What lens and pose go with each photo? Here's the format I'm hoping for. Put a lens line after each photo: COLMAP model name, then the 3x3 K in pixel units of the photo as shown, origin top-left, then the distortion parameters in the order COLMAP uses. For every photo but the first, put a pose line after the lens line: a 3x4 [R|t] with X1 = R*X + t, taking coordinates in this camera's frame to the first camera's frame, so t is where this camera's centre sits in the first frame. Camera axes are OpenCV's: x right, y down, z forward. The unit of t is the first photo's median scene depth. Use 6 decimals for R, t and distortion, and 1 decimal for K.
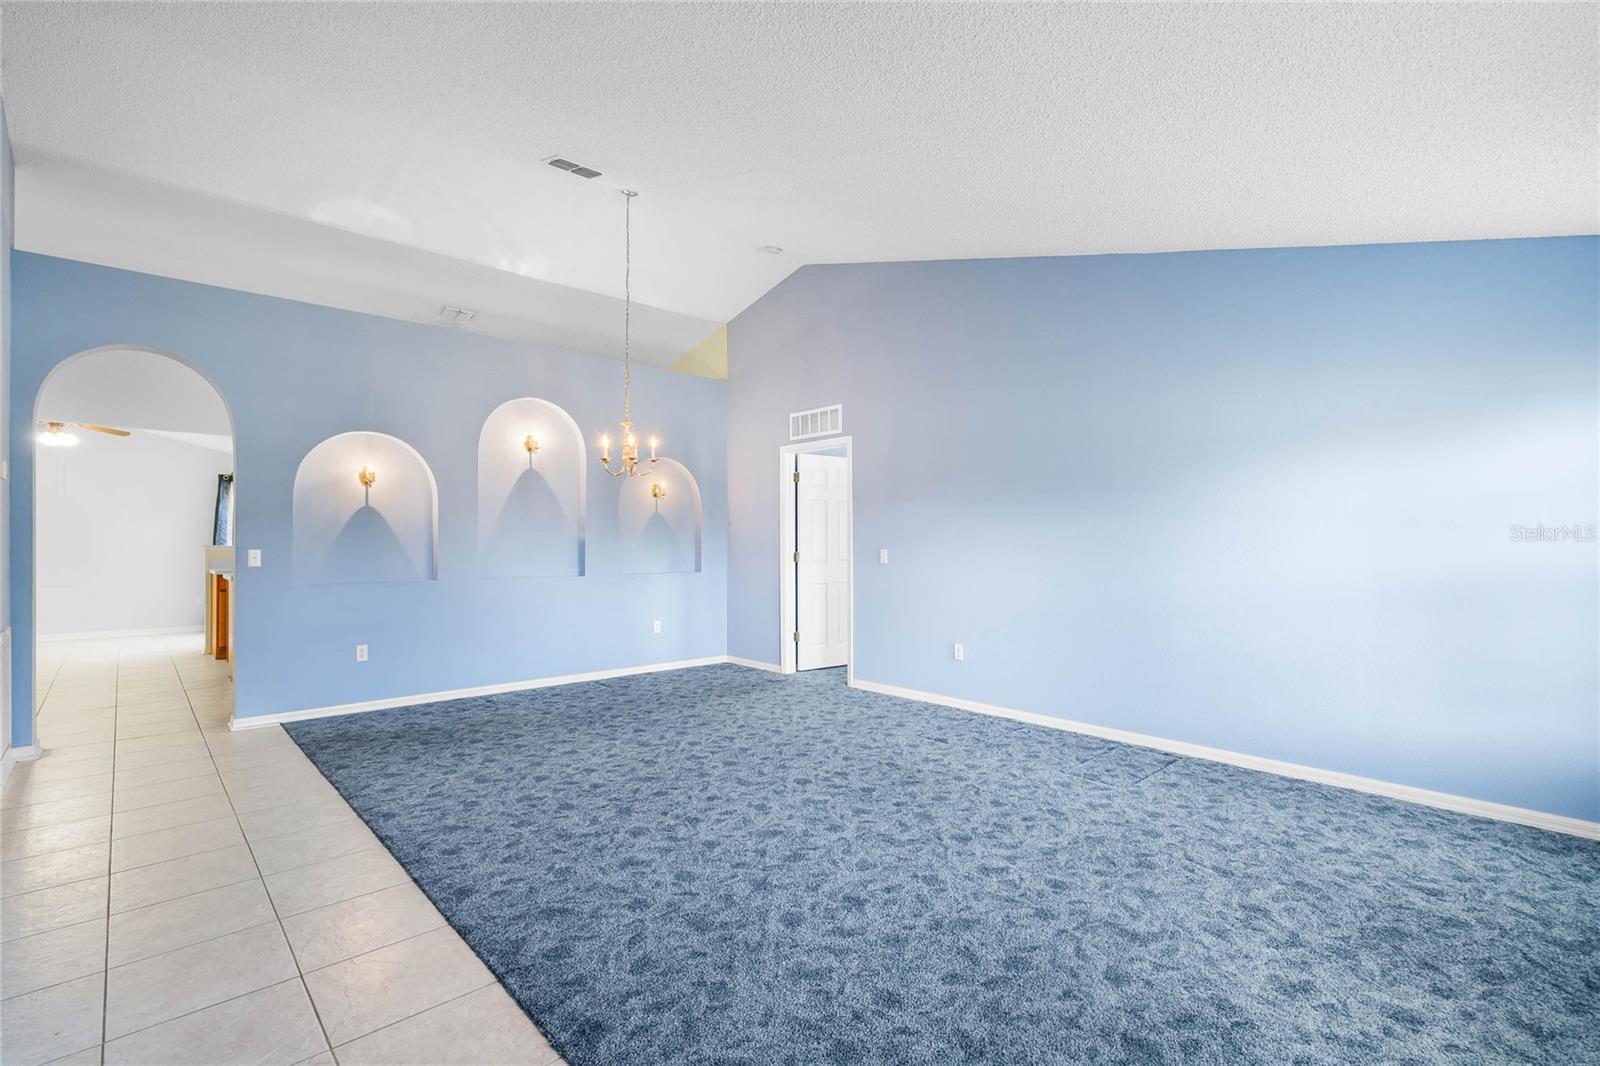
lens RADIAL K [[736.8, 0, 806.5], [0, 736.8, 537.4], [0, 0, 1]] dist [-0.004569, 0.001083]
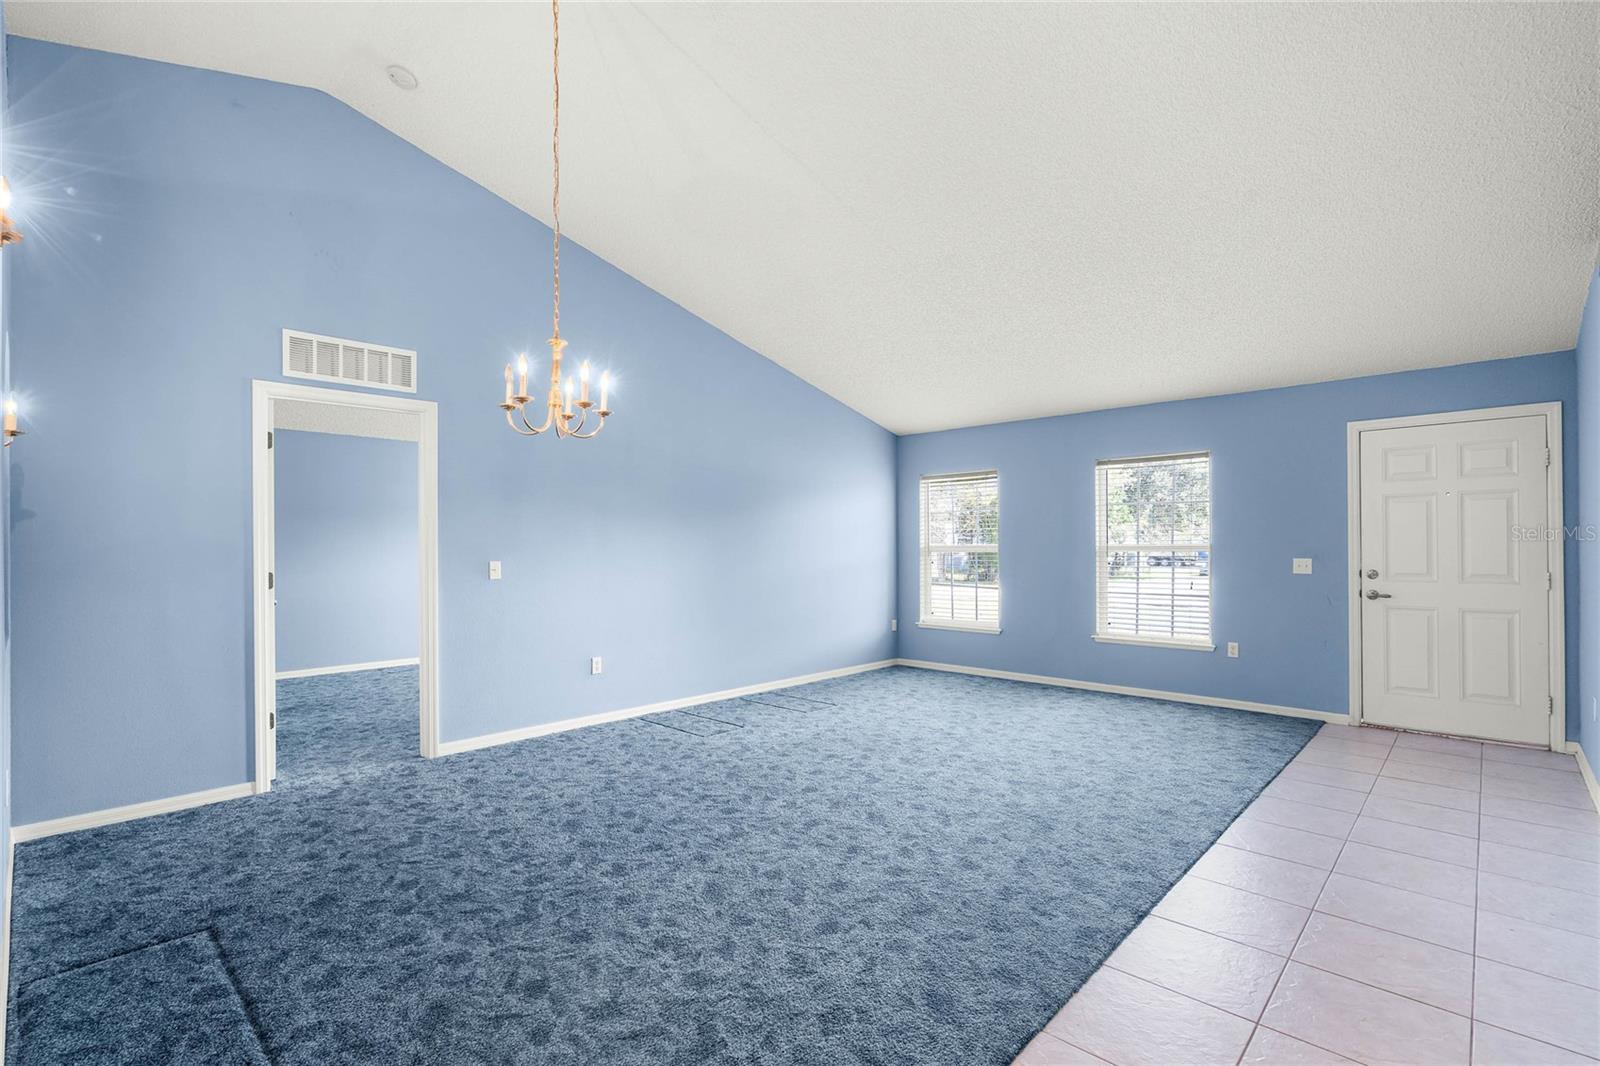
lens RADIAL K [[736.8, 0, 799.4], [0, 736.8, 542.5], [0, 0, 1]] dist [-0.004569, 0.001083]
pose [[-0.070221, 0.000844, 0.997531, -0.805303], [-0.004922, 0.999987, -0.001193, -0.005125], [-0.997519, -0.004994, -0.070216, 0.840160]]
